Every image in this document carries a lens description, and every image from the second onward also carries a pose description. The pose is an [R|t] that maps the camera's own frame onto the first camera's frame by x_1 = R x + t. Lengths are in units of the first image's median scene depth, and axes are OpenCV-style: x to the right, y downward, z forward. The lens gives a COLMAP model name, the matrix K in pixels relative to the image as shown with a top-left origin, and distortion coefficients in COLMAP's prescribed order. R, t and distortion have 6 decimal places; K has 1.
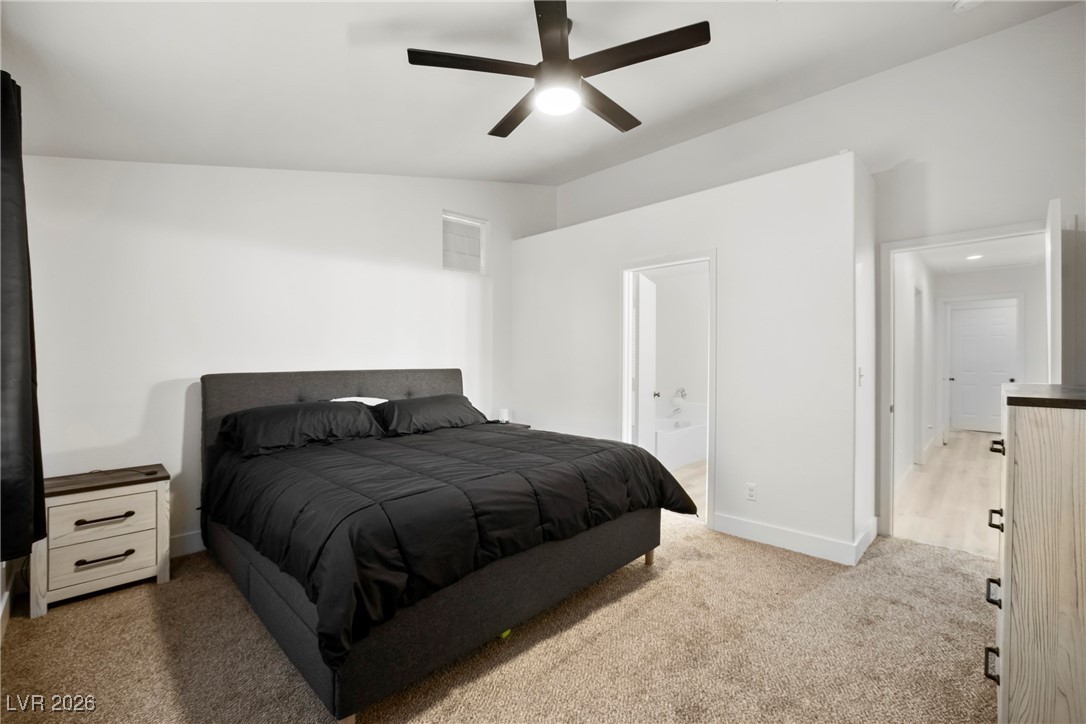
lens RADIAL K [[465.4, 0, 543.0], [0, 465.4, 362.0], [0, 0, 1]] dist [-0.047522, 0.018094]
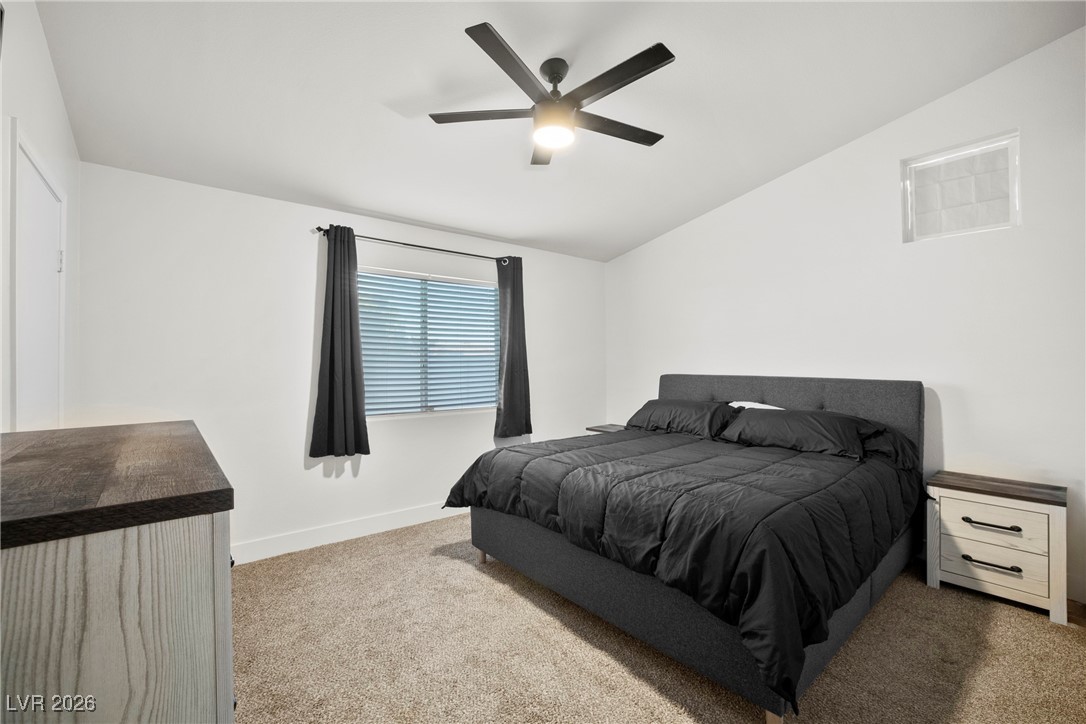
lens RADIAL K [[465.4, 0, 543.0], [0, 465.4, 362.0], [0, 0, 1]] dist [-0.047522, 0.018094]
pose [[-0.082960, 0.009751, -0.996505, 0.506929], [-0.019730, 0.999740, 0.011426, -0.012192], [0.996358, 0.020609, -0.082746, 0.480390]]
